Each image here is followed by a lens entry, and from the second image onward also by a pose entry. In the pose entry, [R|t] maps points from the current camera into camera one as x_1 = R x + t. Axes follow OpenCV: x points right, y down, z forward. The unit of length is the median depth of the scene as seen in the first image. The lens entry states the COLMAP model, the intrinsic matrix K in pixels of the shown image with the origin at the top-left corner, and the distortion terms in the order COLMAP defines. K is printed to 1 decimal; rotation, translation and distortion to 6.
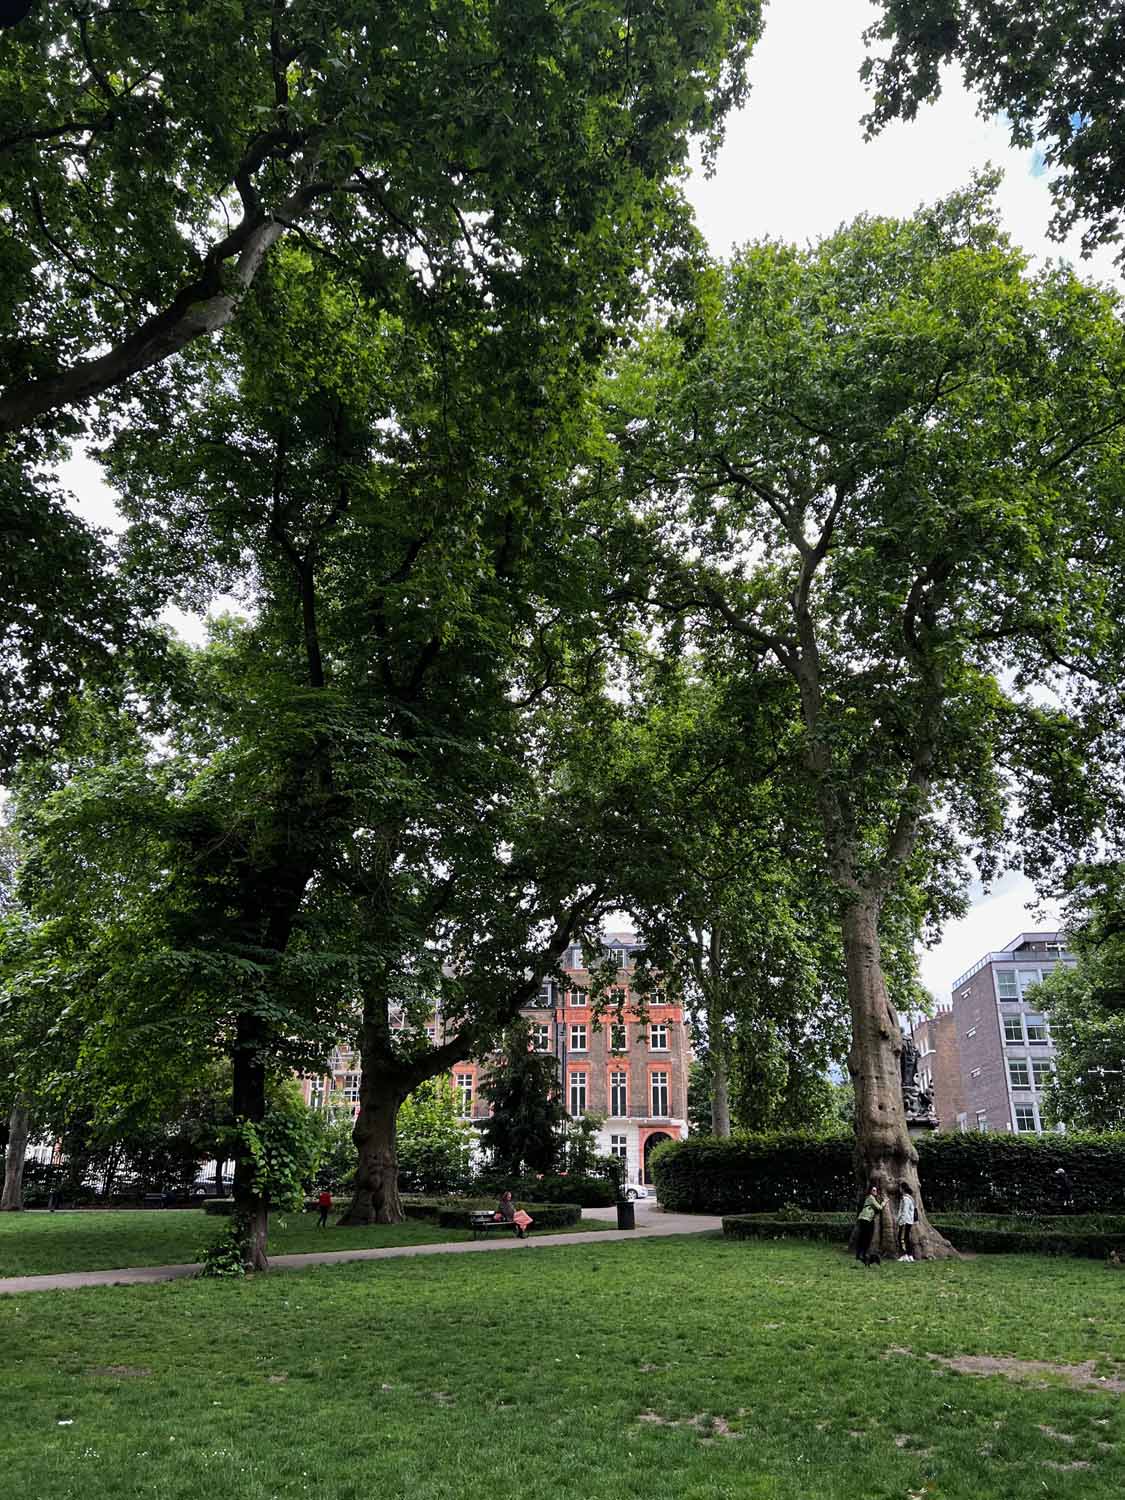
lens RADIAL K [[1142.7, 0, 559.0], [0, 1142.7, 746.9], [0, 0, 1]] dist [-0.000667, -0.000908]
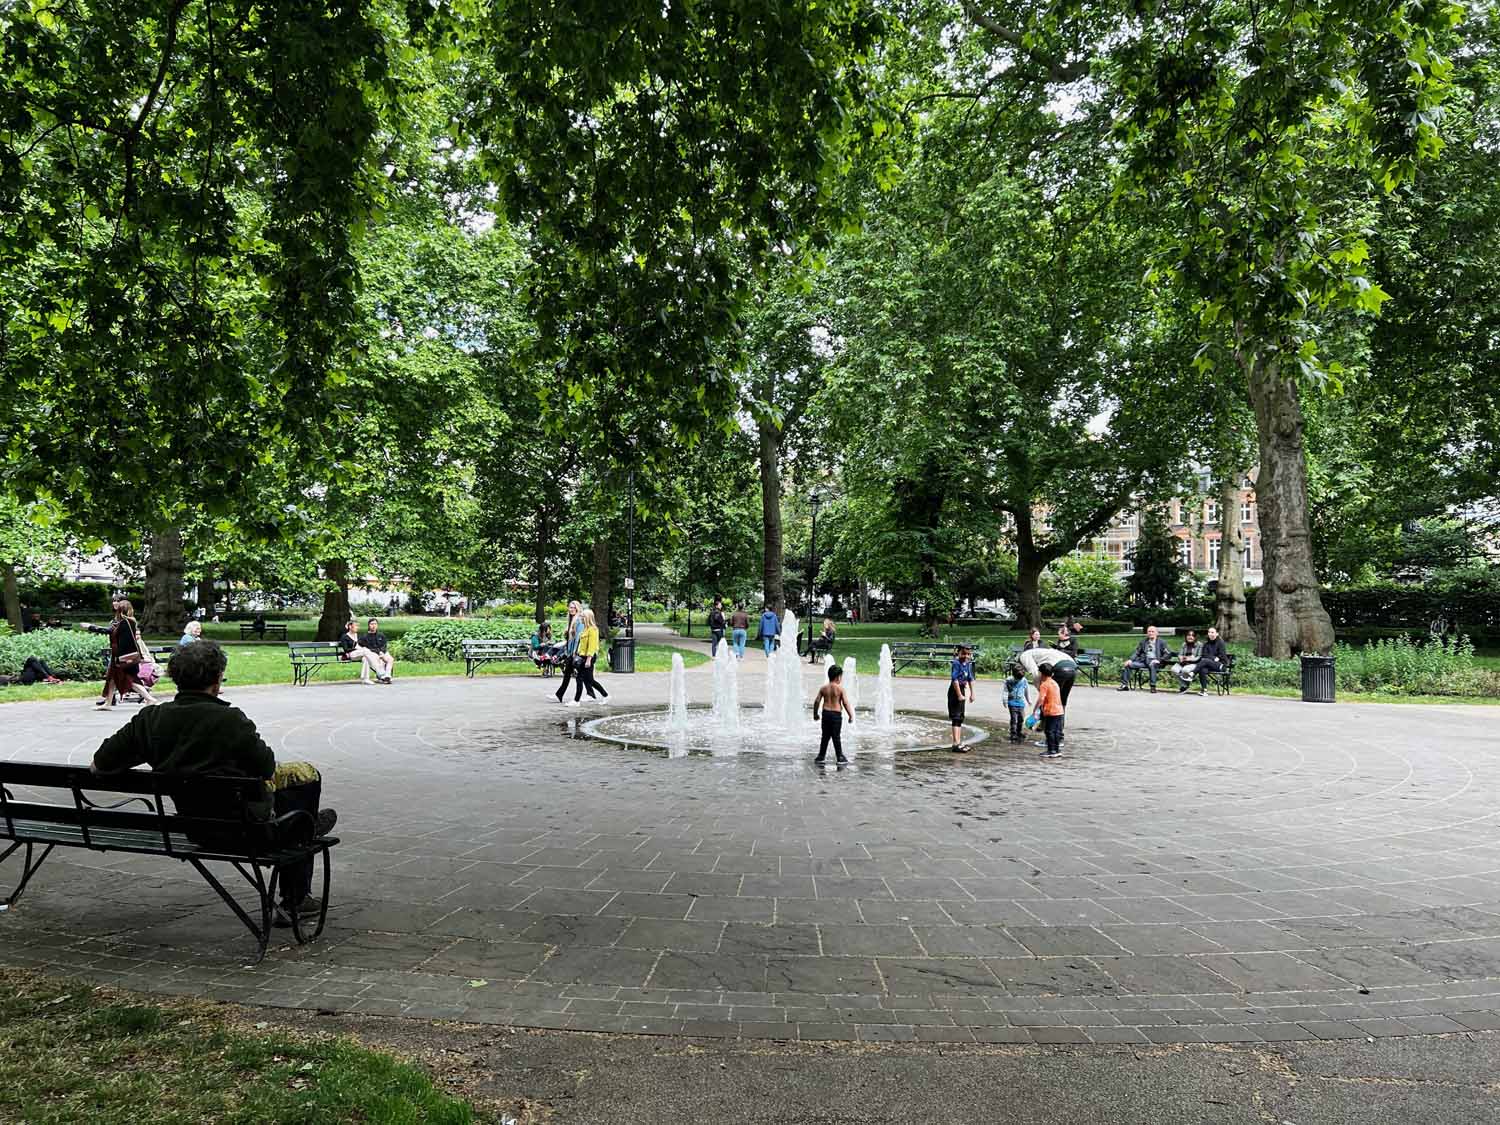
lens RADIAL K [[1142.7, 0, 749.5], [0, 1142.7, 565.9], [0, 0, 1]] dist [-0.000667, -0.000908]
pose [[0.856056, -0.012529, -0.516732, 0.427978], [0.175226, 0.947543, 0.267317, -0.290905], [0.486277, -0.319383, 0.813345, -0.780246]]
